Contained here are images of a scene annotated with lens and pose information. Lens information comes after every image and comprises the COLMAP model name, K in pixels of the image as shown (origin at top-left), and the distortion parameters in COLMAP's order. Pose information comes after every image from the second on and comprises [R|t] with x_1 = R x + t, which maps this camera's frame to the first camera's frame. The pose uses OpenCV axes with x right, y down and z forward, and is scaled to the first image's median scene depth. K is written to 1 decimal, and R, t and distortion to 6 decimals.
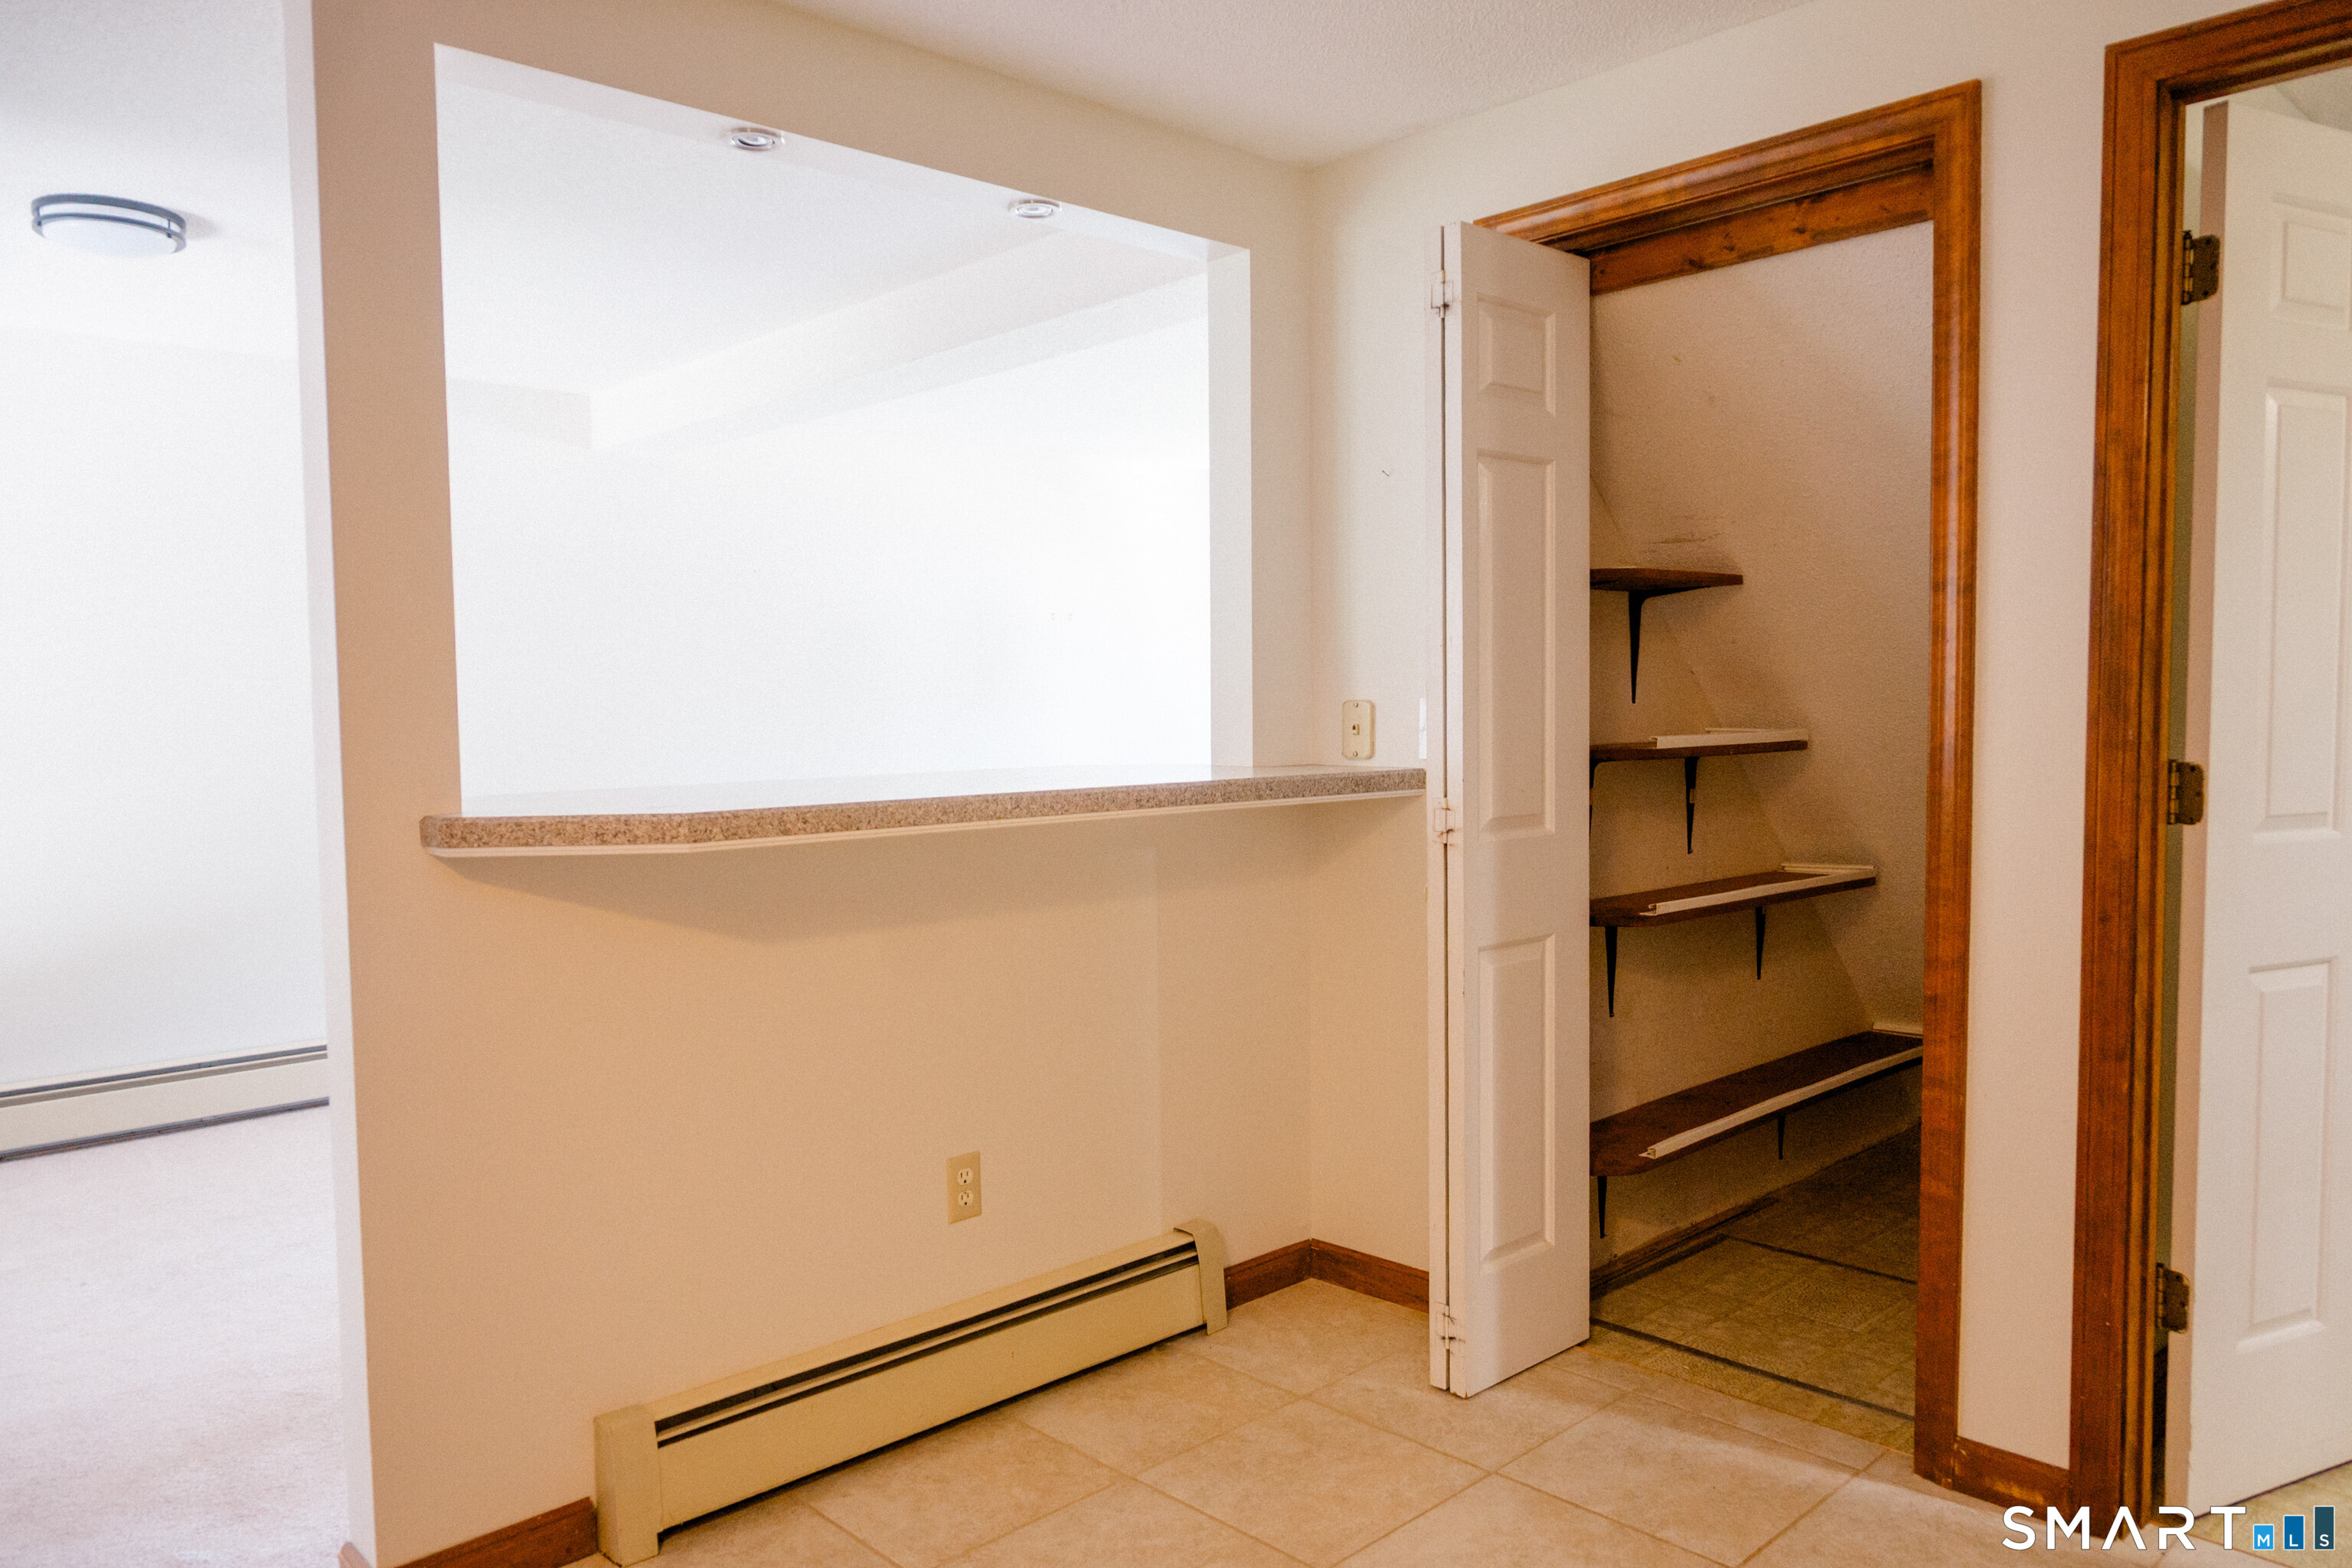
lens RADIAL K [[1608.9, 0, 1239.9], [0, 1608.9, 788.7], [0, 0, 1]] dist [-0.001834, 0.000007]
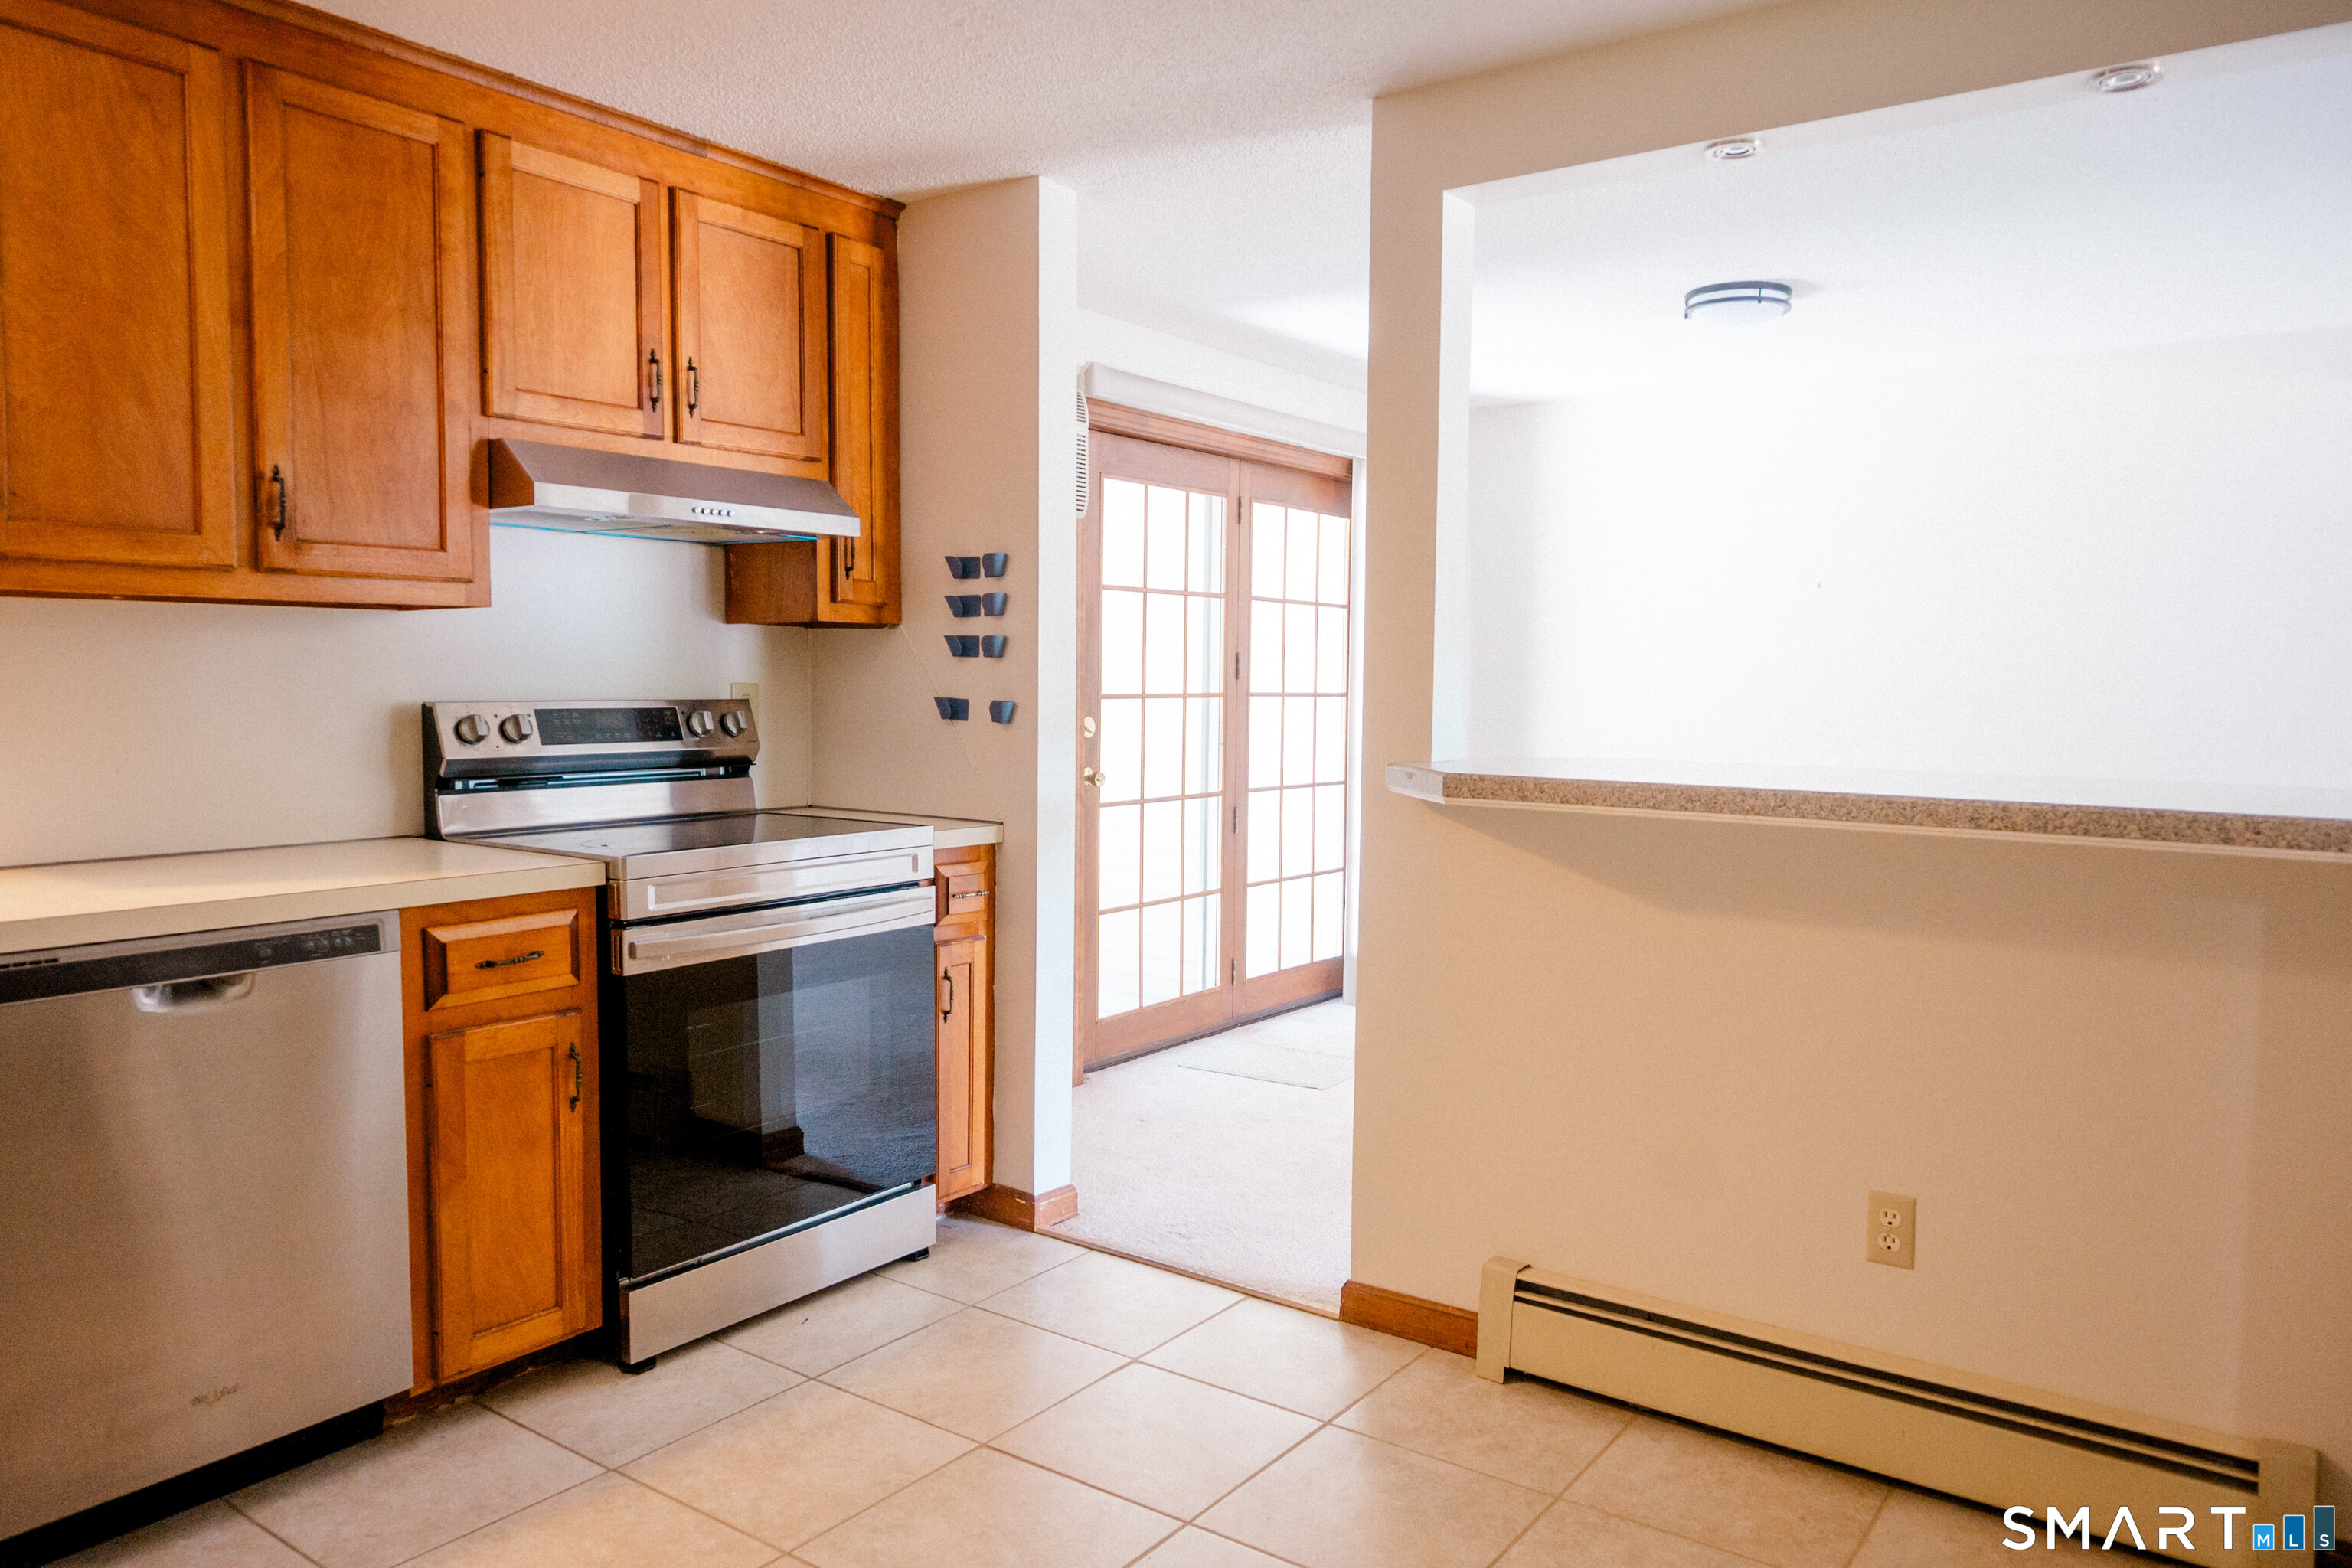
lens RADIAL K [[1608.9, 0, 1161.5], [0, 1608.9, 781.2], [0, 0, 1]] dist [-0.001834, 0.000007]
pose [[0.153754, 0.079073, -0.984940, 0.639524], [-0.069022, 0.995218, 0.069123, -0.037125], [0.985696, 0.057355, 0.158476, 0.441676]]
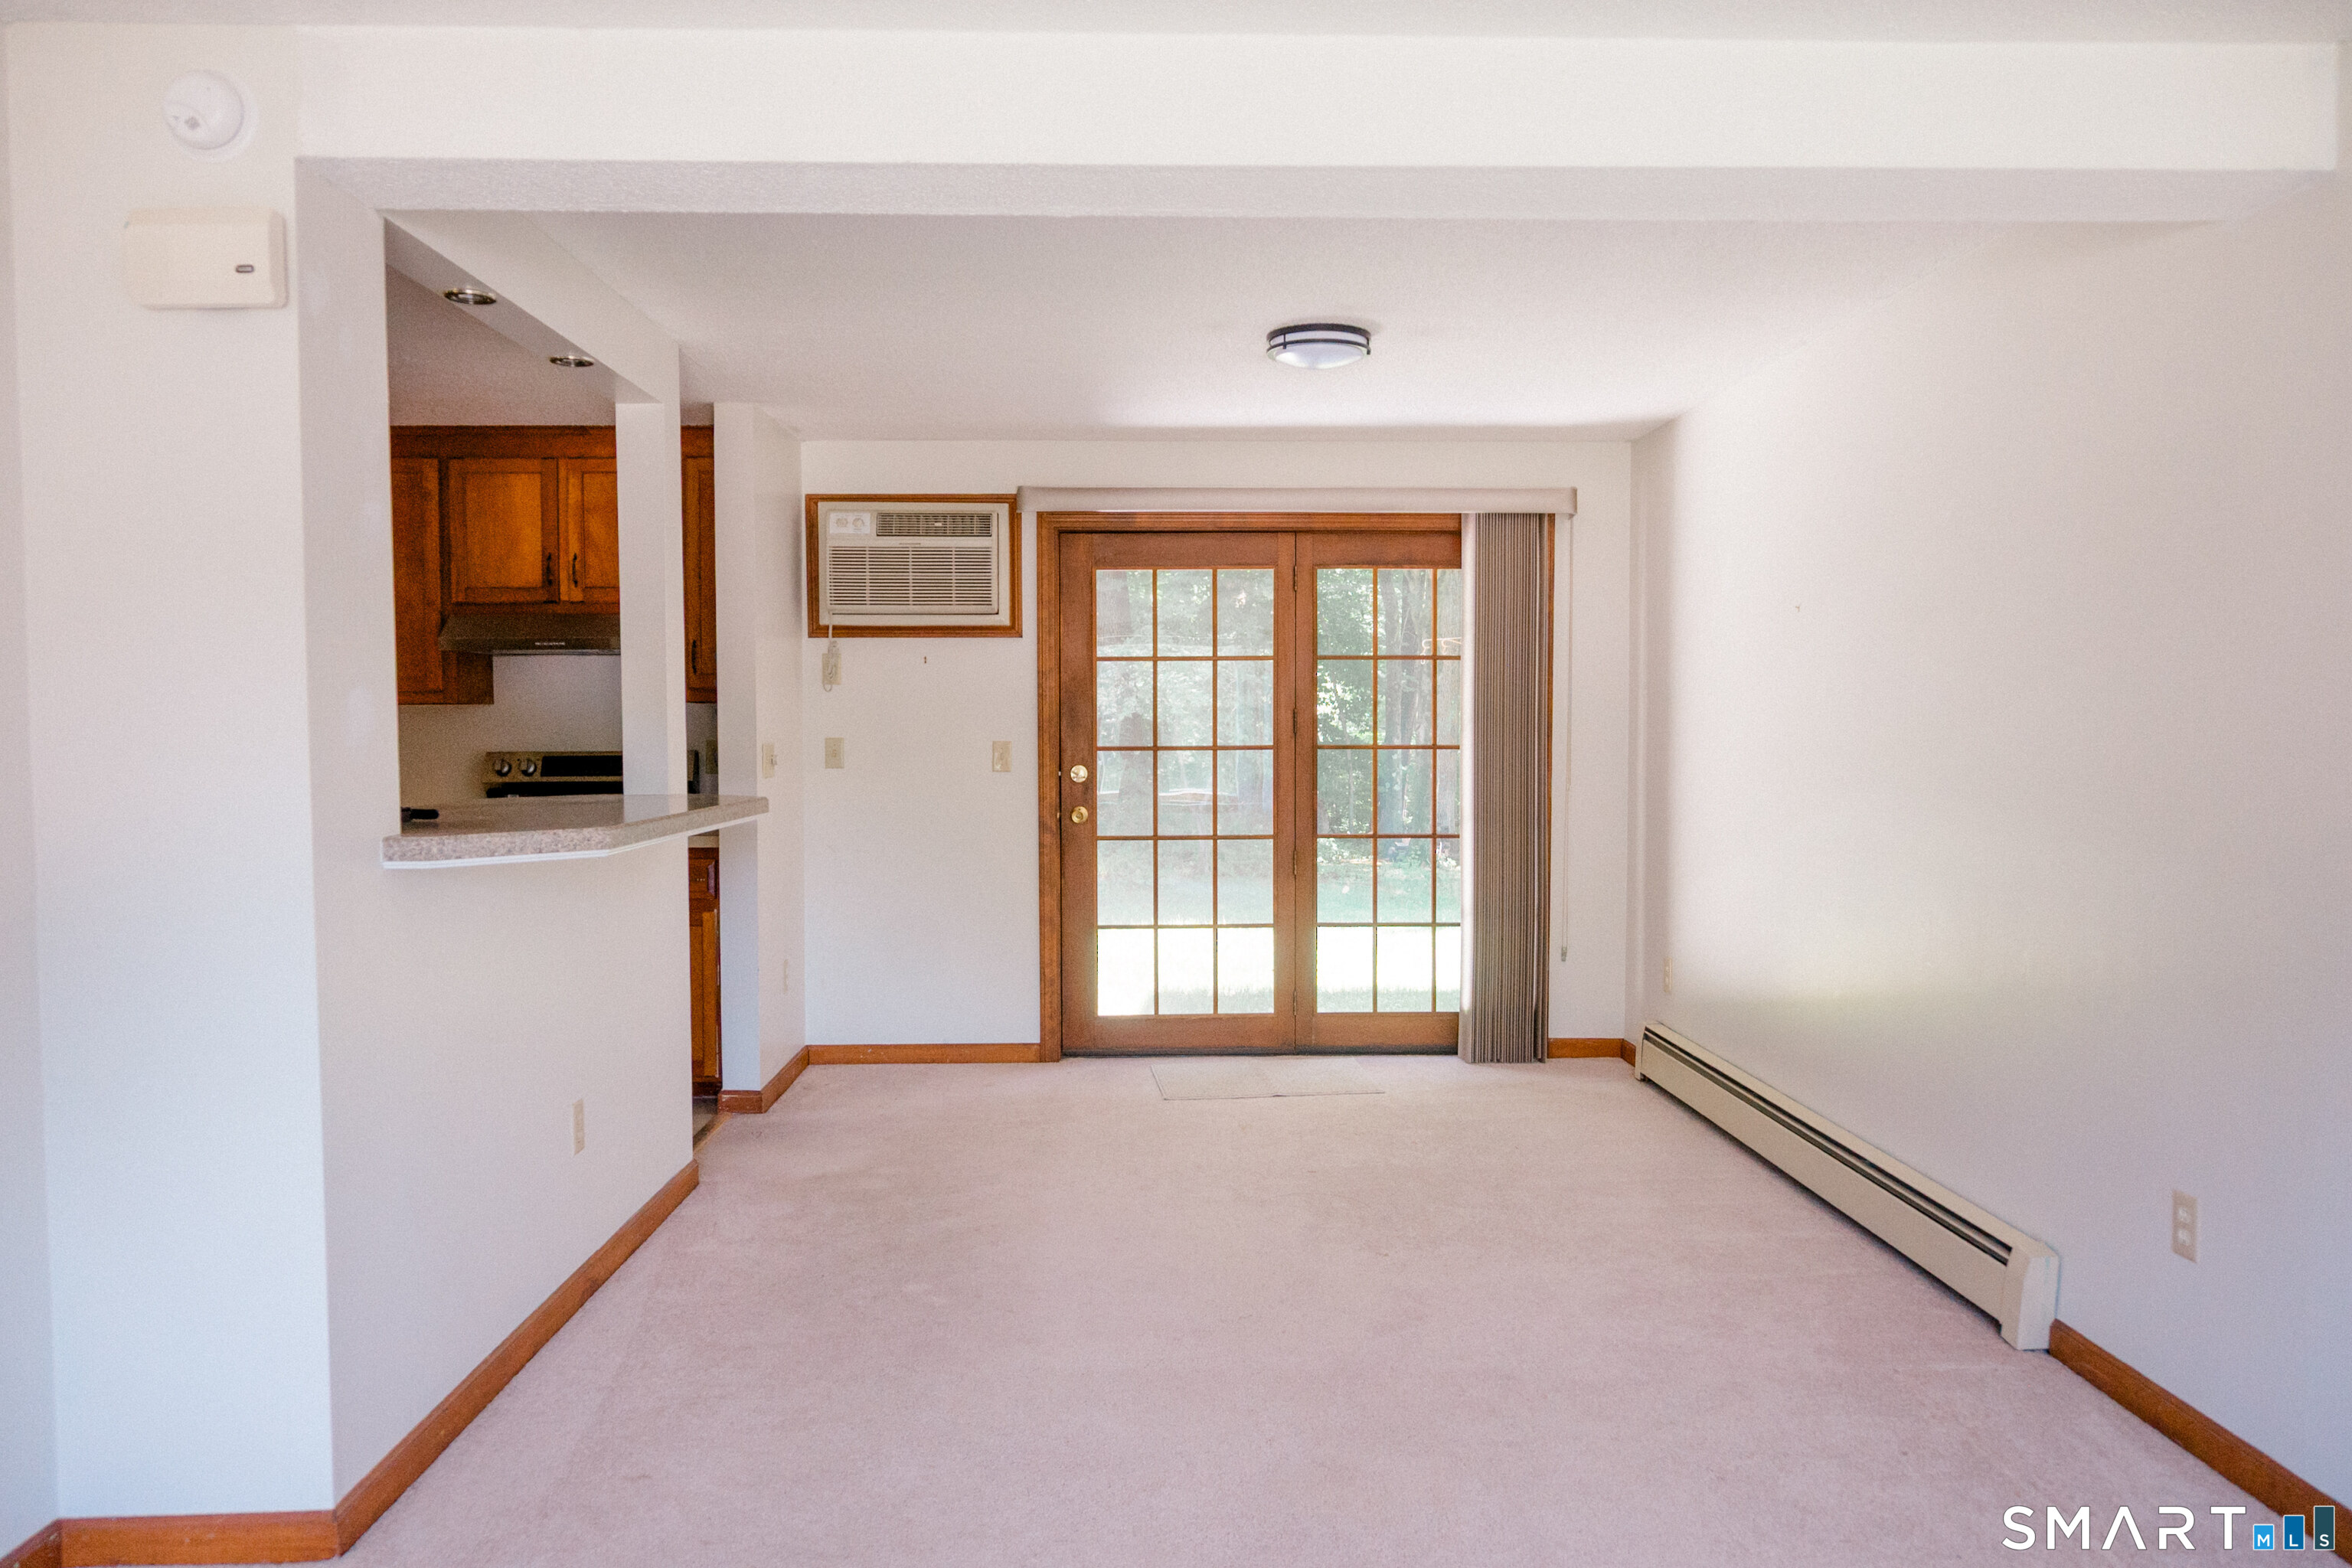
lens RADIAL K [[1608.9, 0, 1171.5], [0, 1608.9, 775.3], [0, 0, 1]] dist [-0.001834, 0.000007]
pose [[-0.687250, 0.041108, -0.725257, 0.375934], [-0.028467, 0.996107, 0.083435, -0.149578], [0.725863, 0.077986, -0.683404, 2.188877]]
